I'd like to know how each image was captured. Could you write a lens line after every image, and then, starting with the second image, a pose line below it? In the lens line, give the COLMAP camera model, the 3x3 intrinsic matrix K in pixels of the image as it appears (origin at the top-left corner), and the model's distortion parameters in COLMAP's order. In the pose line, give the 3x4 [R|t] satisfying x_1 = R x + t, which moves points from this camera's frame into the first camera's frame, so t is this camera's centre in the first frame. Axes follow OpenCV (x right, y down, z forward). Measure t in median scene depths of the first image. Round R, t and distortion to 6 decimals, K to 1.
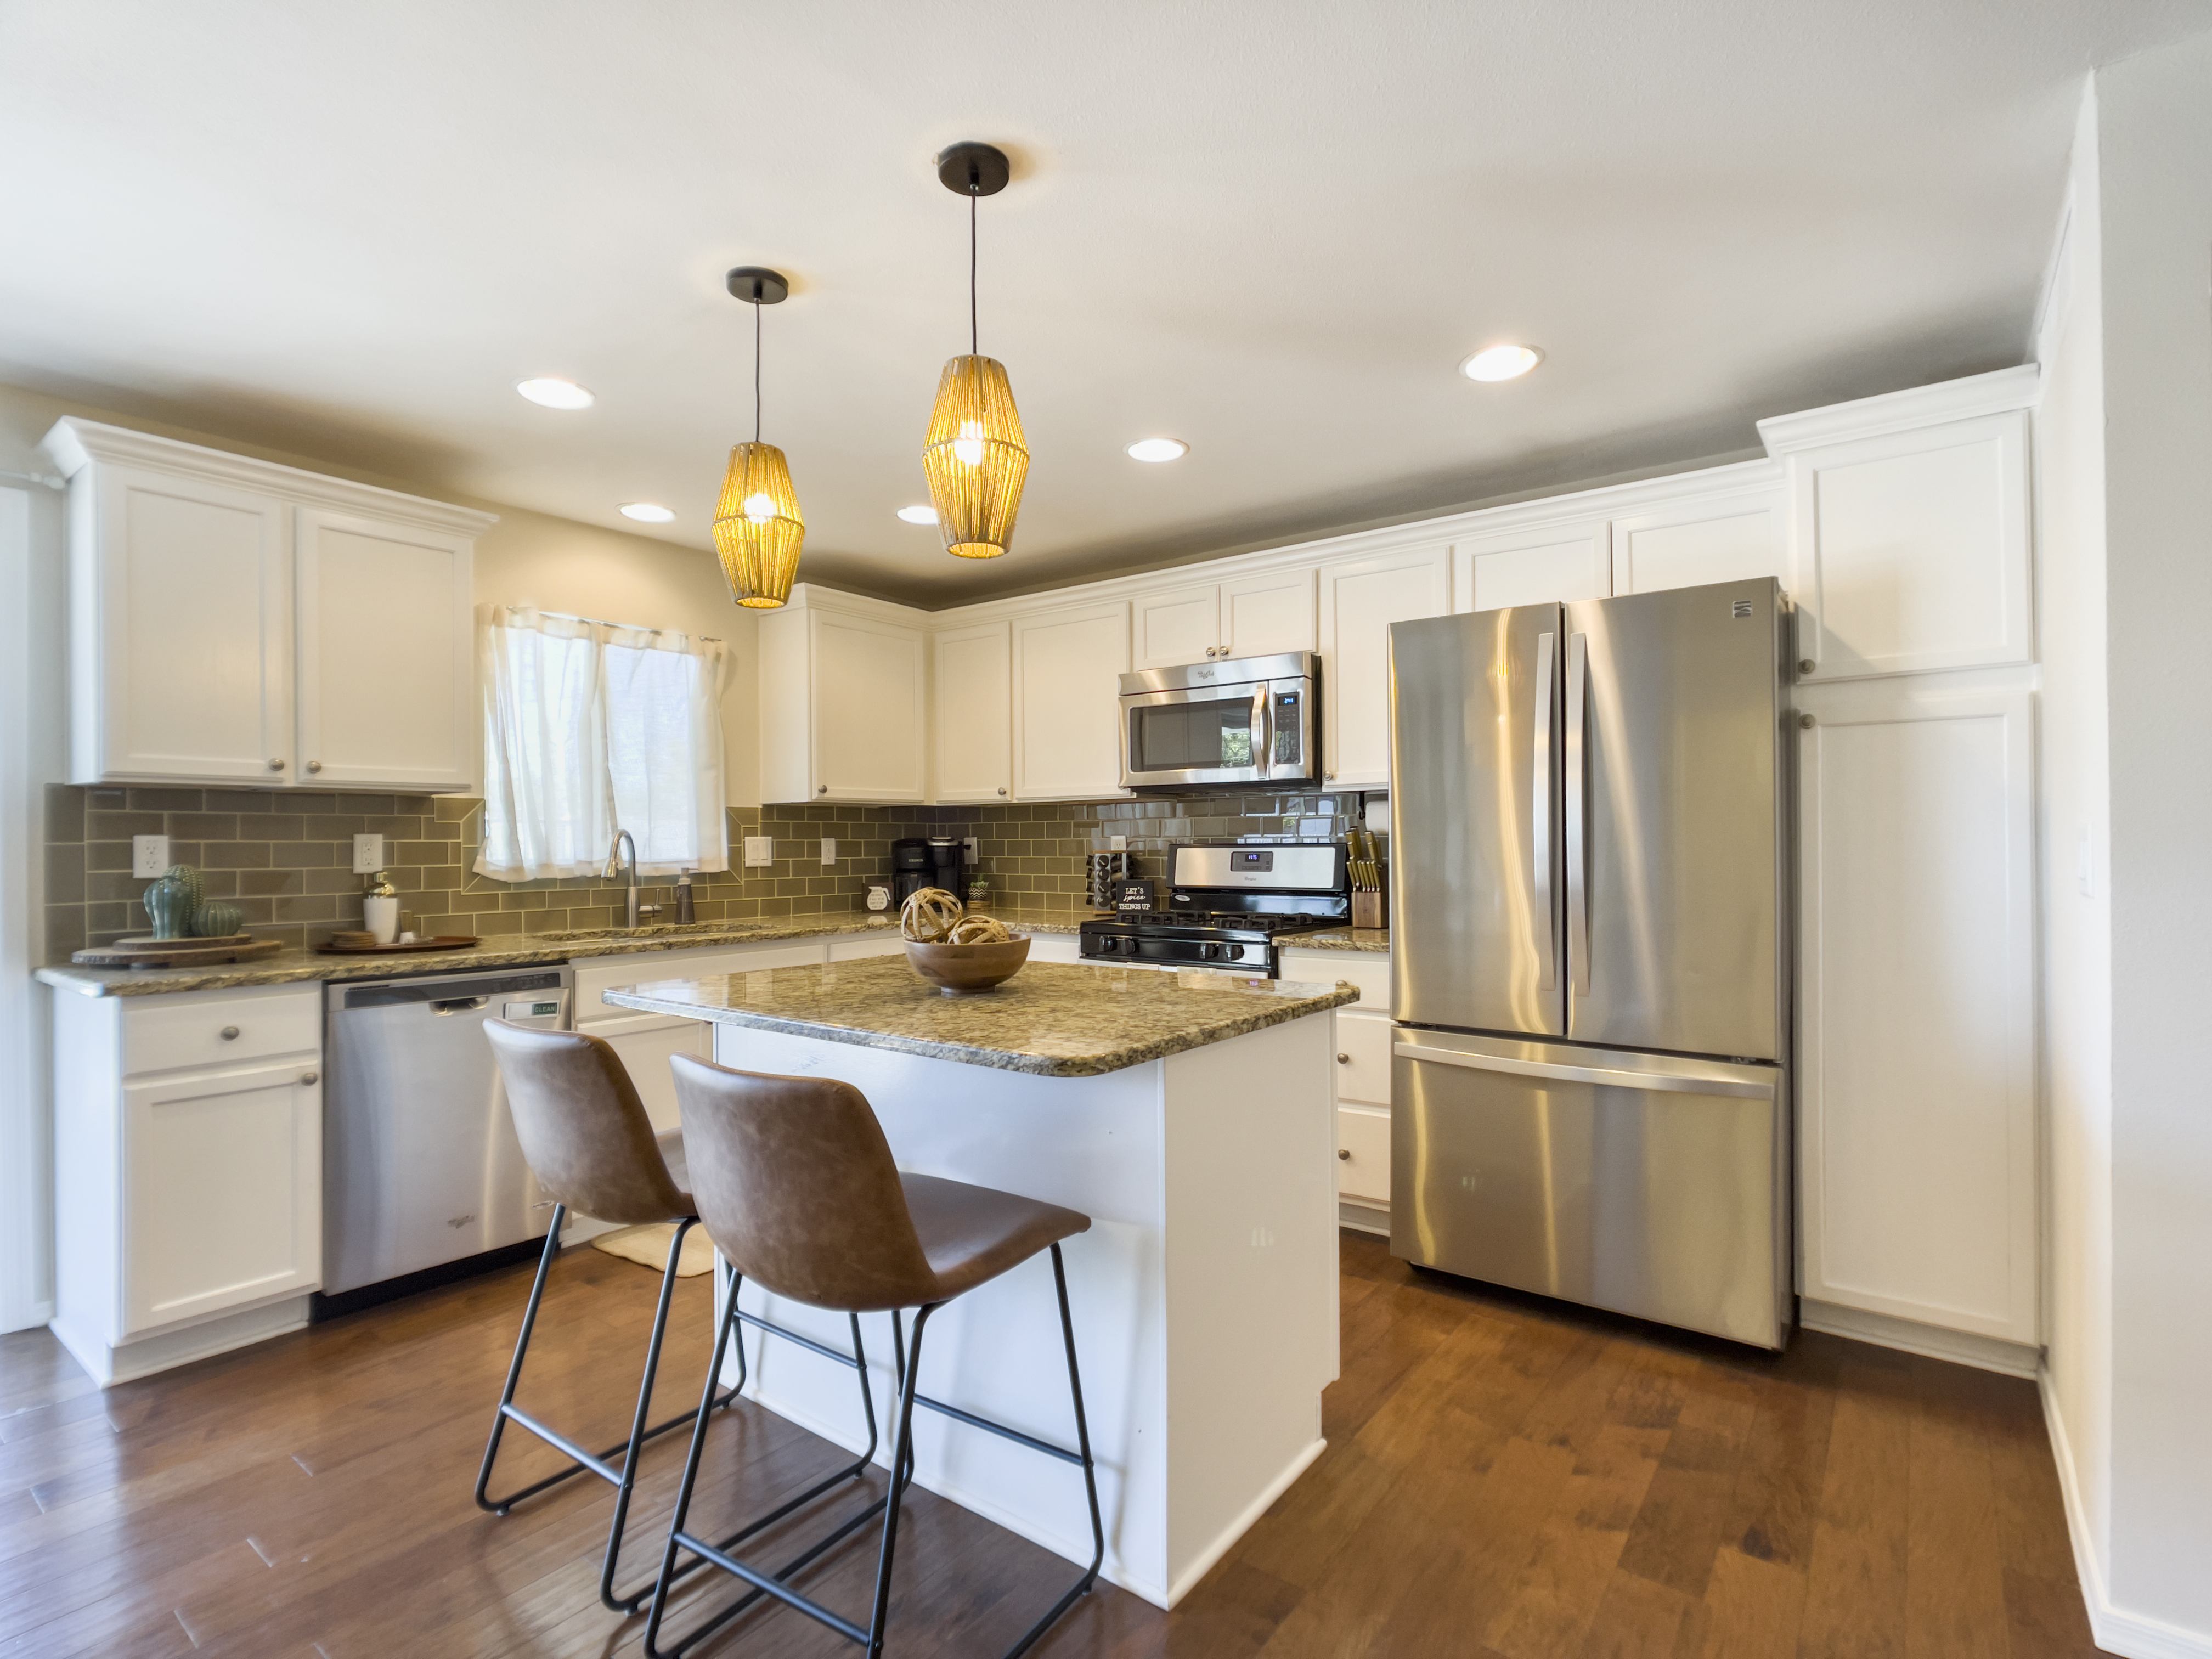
lens RADIAL K [[1081.3, 0, 1106.0], [0, 1081.3, 834.8], [0, 0, 1]] dist [0.005264, 0.000650]
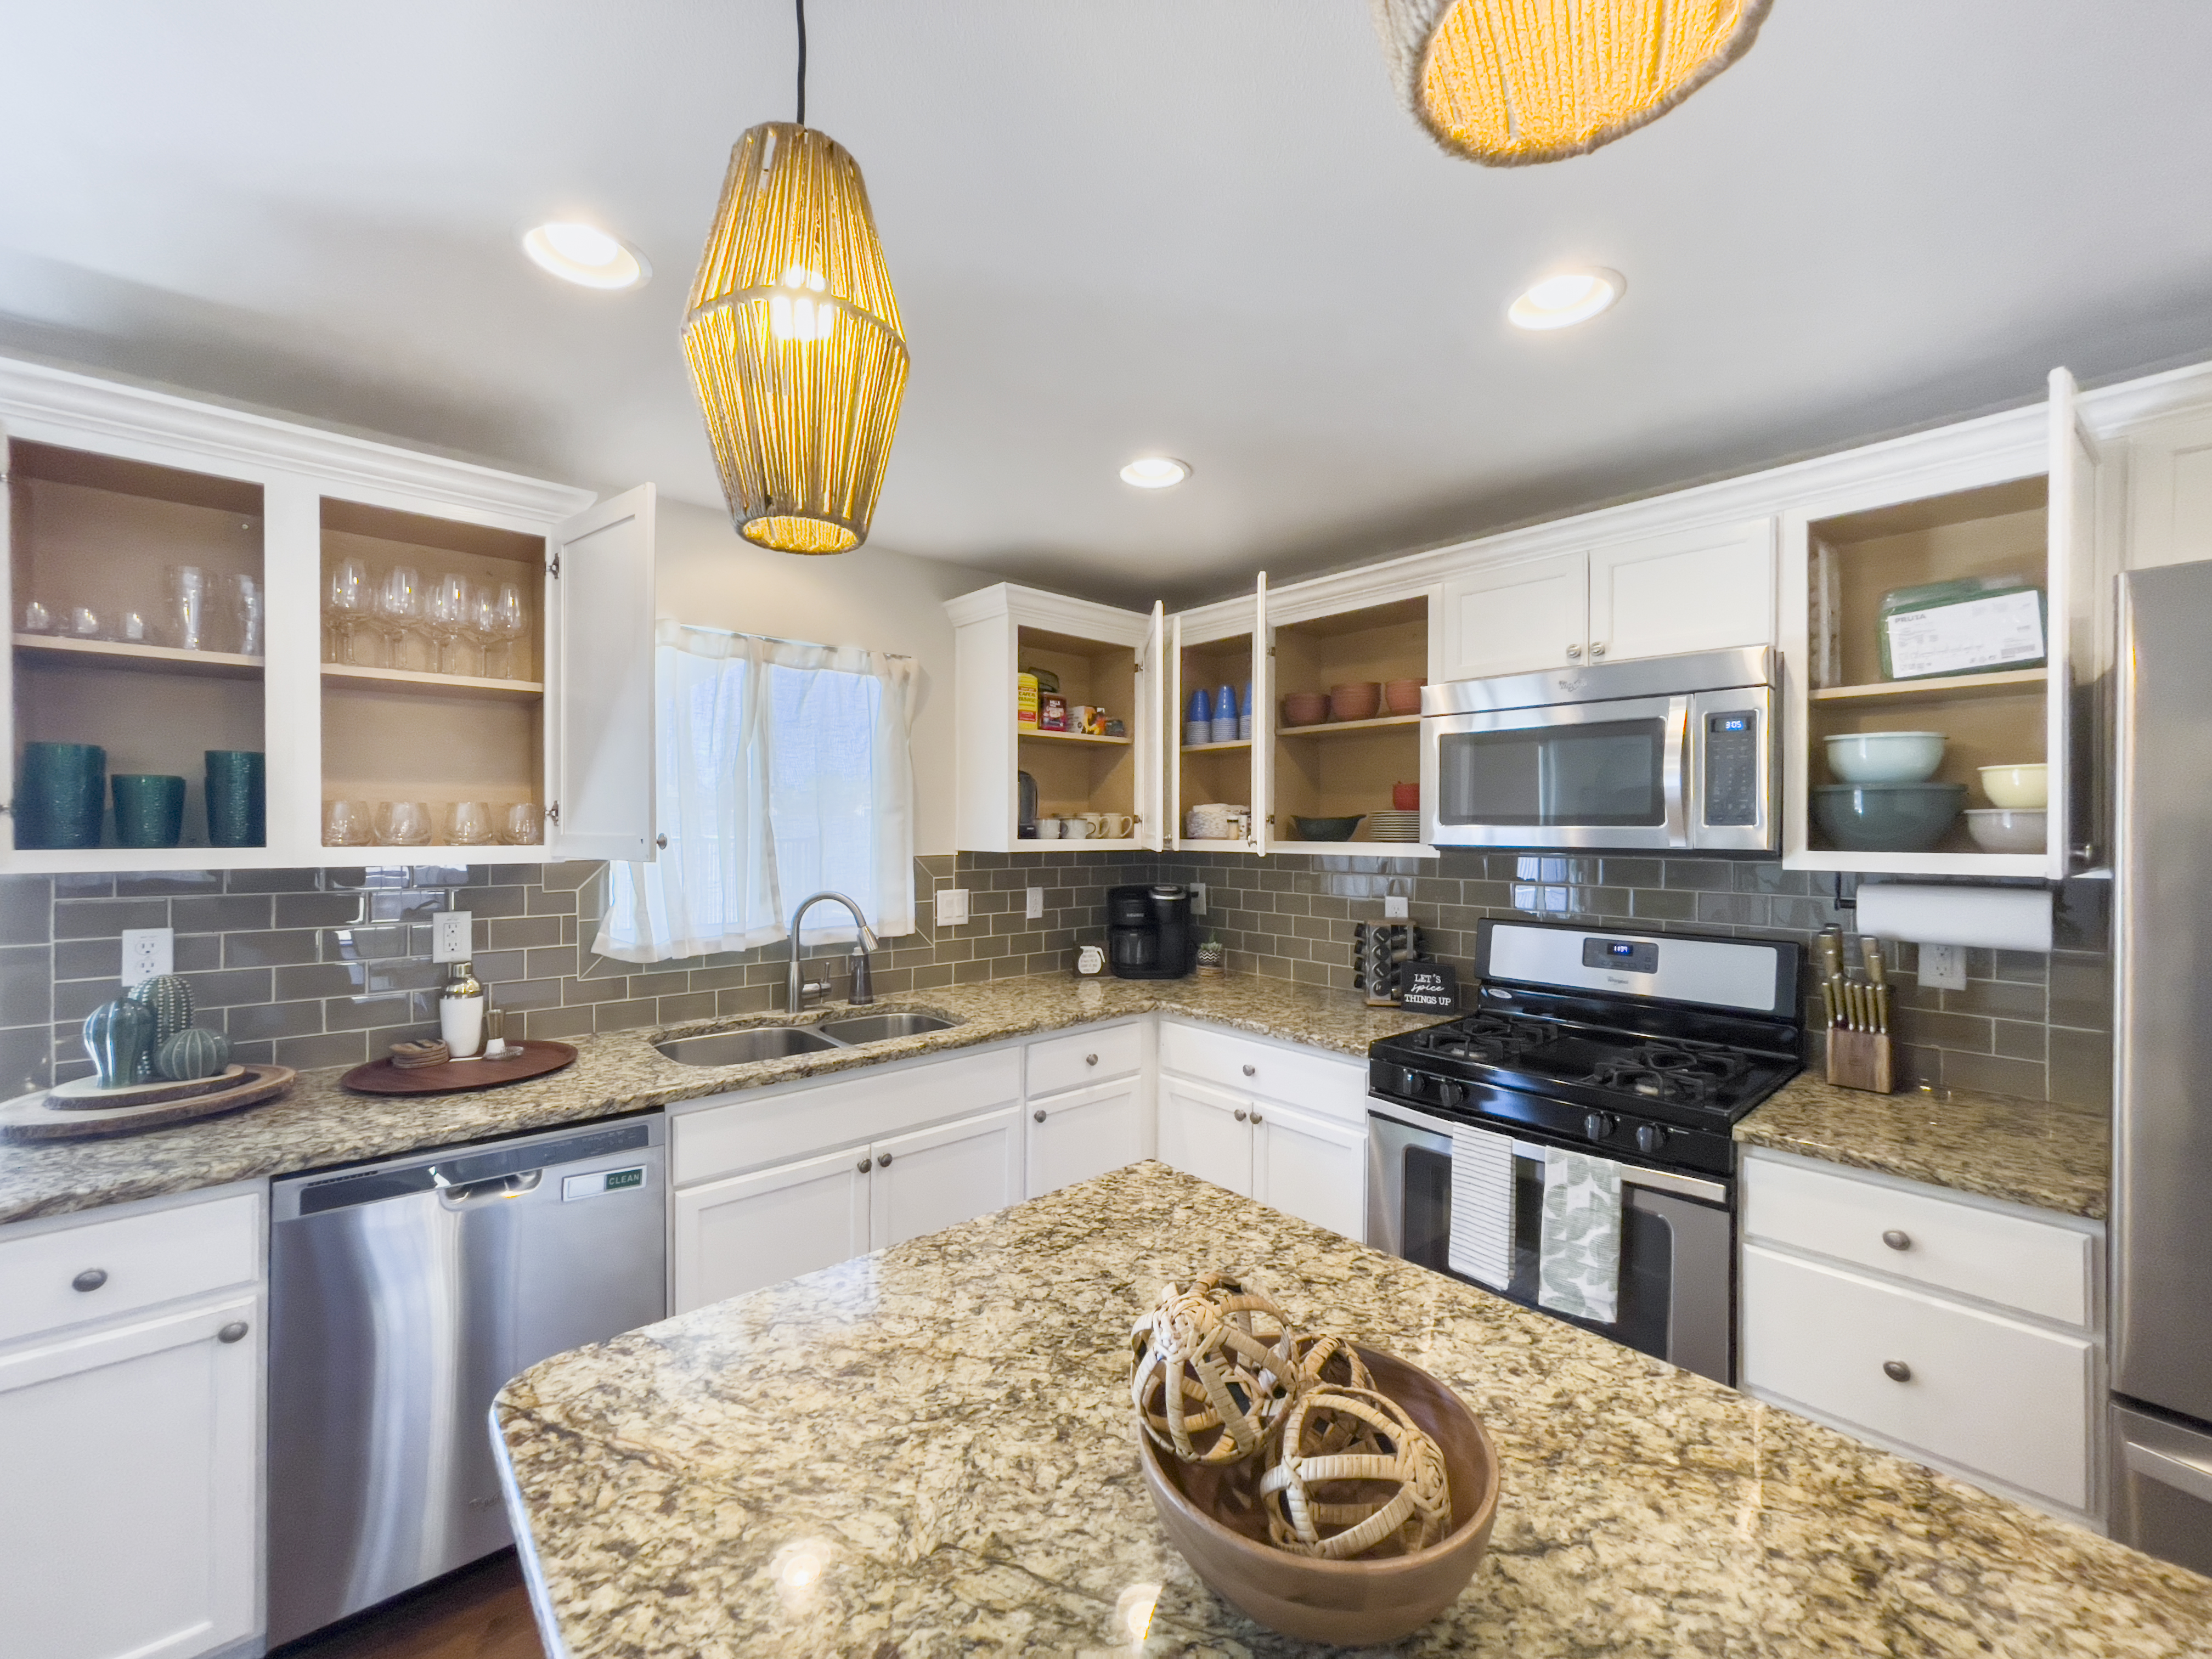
lens RADIAL K [[888.5, 0, 1104.5], [0, 888.5, 827.3], [0, 0, 1]] dist [0.001216, 0.000160]
pose [[0.980336, 0.010393, -0.197061, -0.075055], [-0.009134, 0.999932, 0.007298, -0.057340], [0.197124, -0.005355, 0.980364, 0.374420]]
